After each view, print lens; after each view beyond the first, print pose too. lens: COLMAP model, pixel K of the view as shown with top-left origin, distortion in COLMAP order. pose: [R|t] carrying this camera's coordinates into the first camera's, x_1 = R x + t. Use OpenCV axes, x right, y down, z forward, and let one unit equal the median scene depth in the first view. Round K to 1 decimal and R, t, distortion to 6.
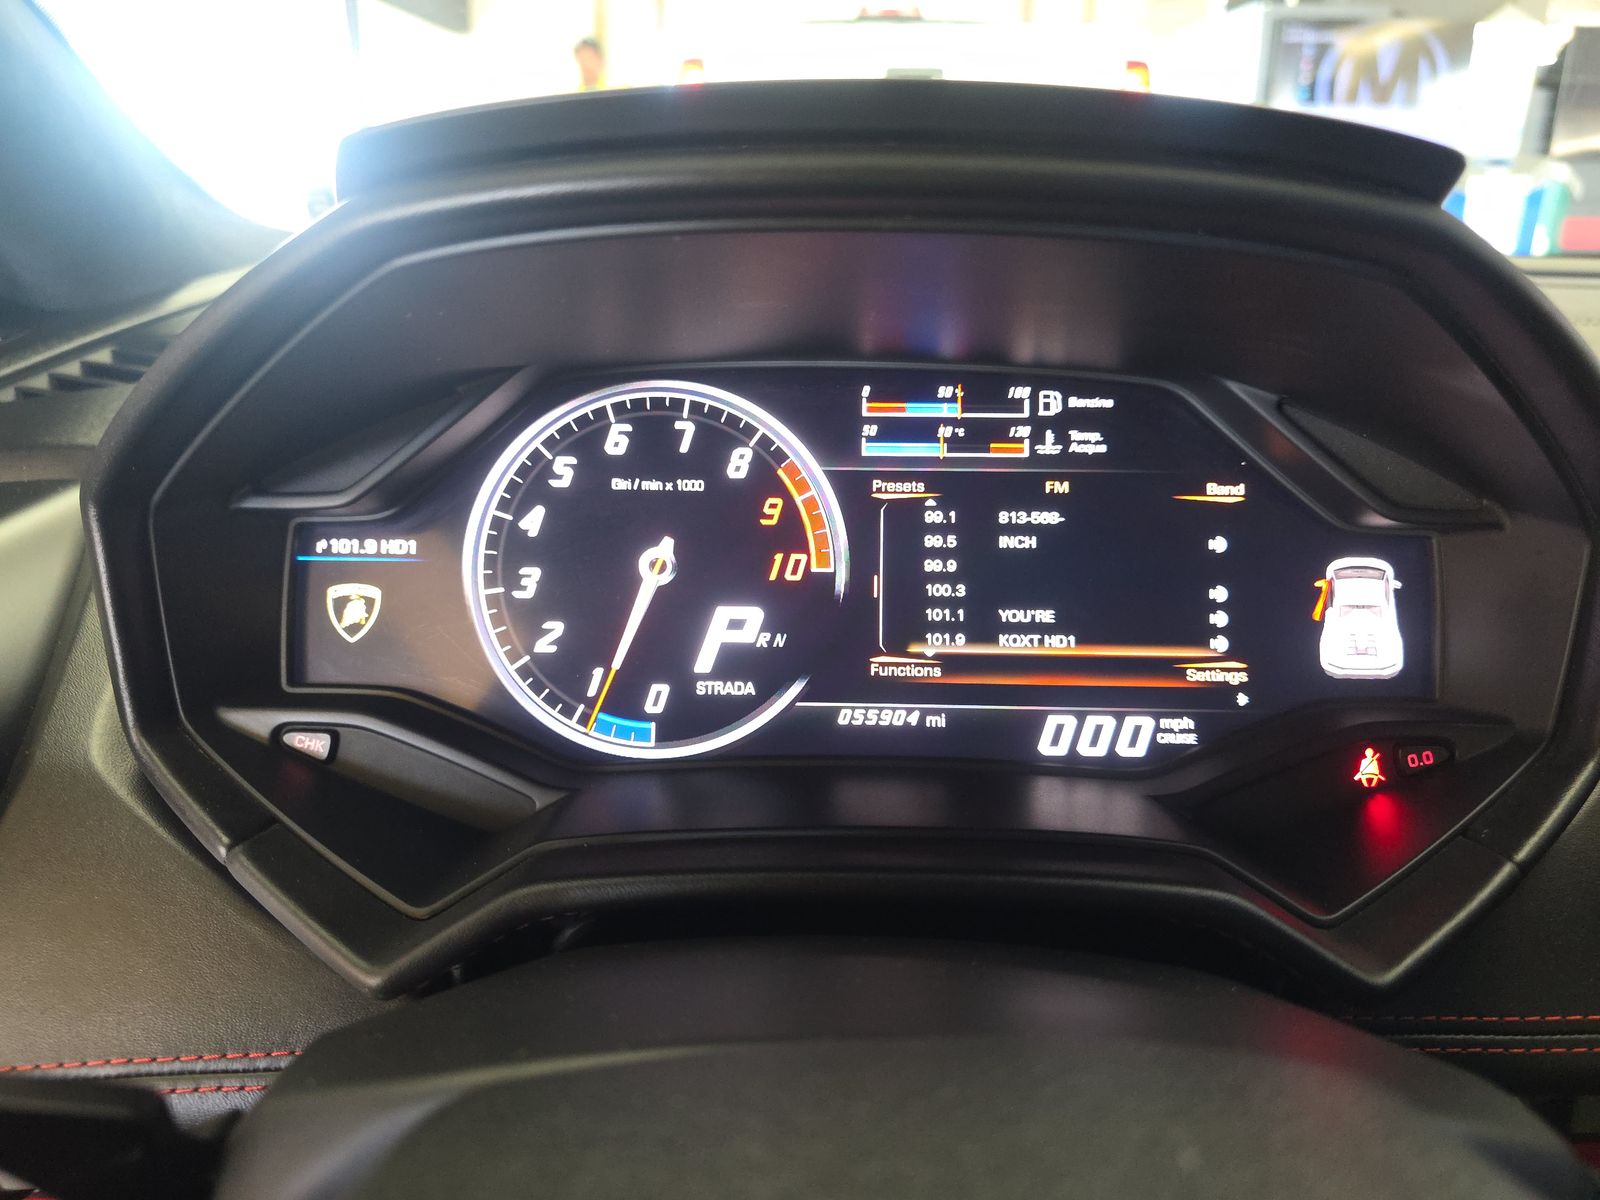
lens RADIAL K [[1064.8, 0, 800.0], [0, 1064.8, 600.0], [0, 0, 1]] dist [0.048157, -0.044770]
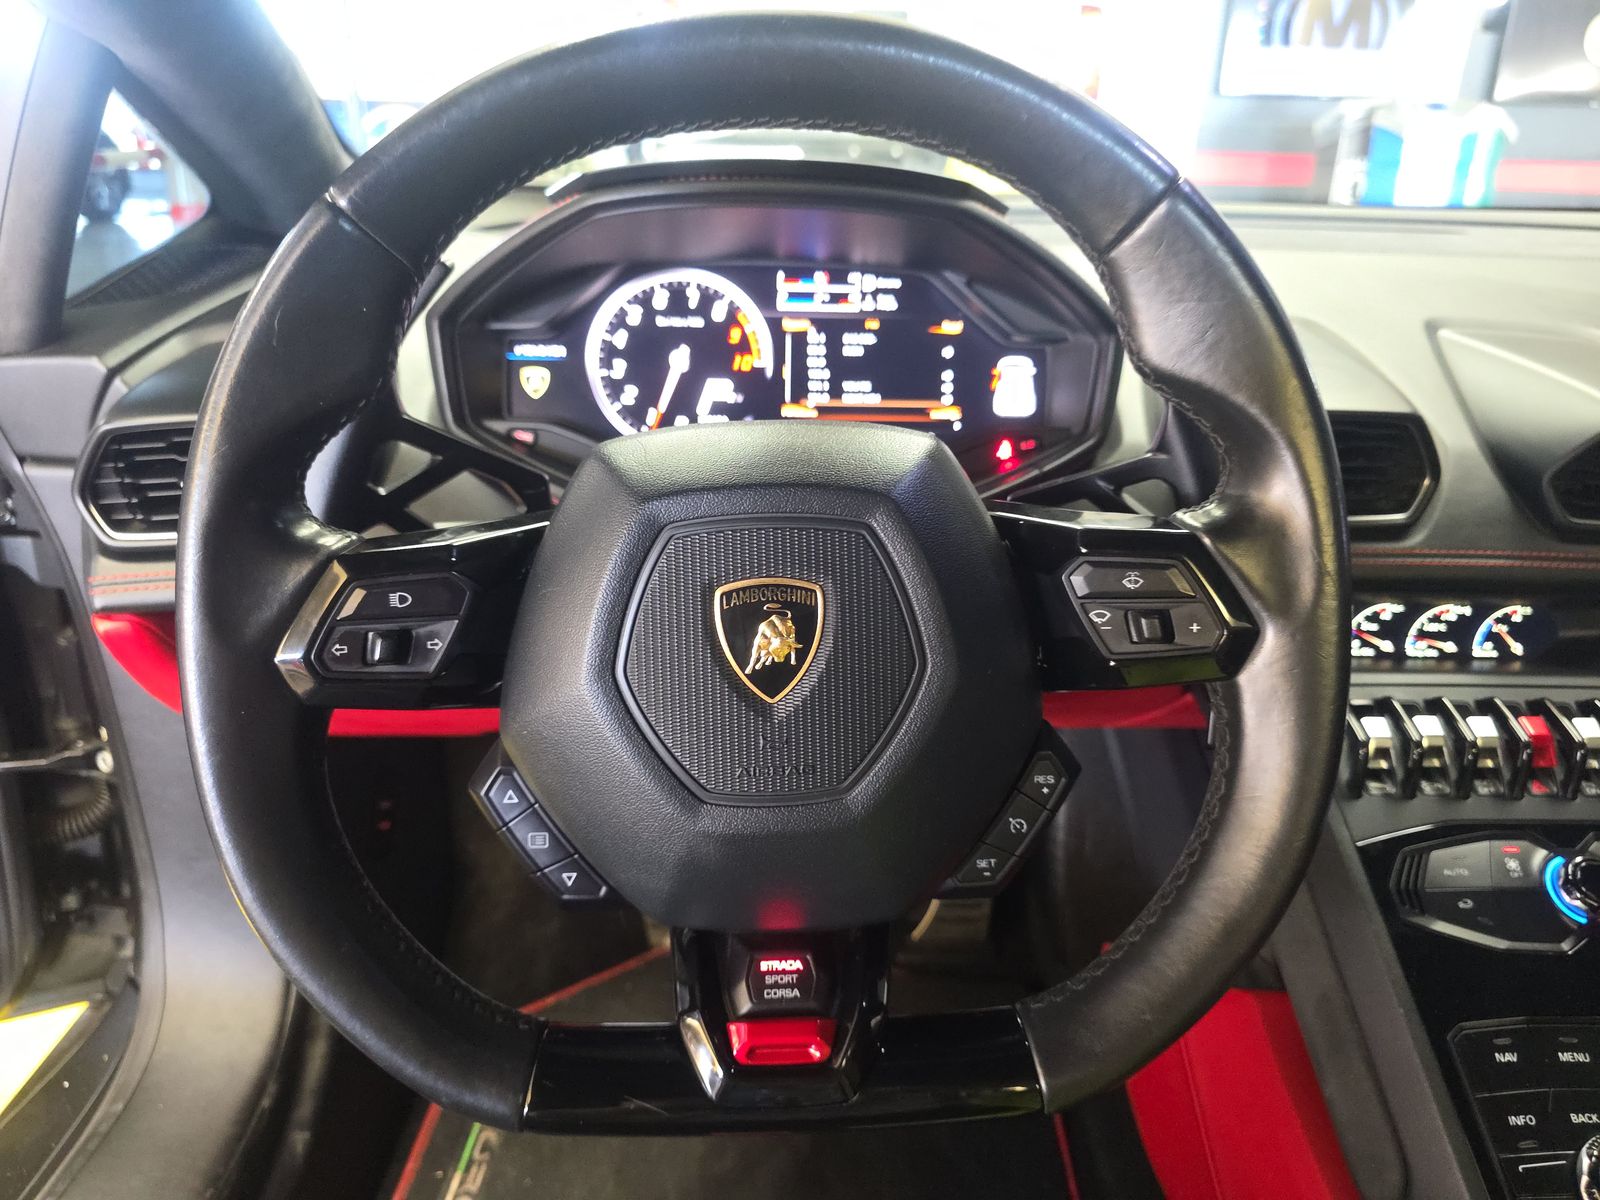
lens RADIAL K [[1064.8, 0, 800.0], [0, 1064.8, 600.0], [0, 0, 1]] dist [0.048157, -0.044770]
pose [[0.999918, 0.000449, 0.012836, 0.073686], [-0.001132, 0.998582, 0.053217, 0.321177], [-0.012794, -0.053227, 0.998500, -1.107404]]
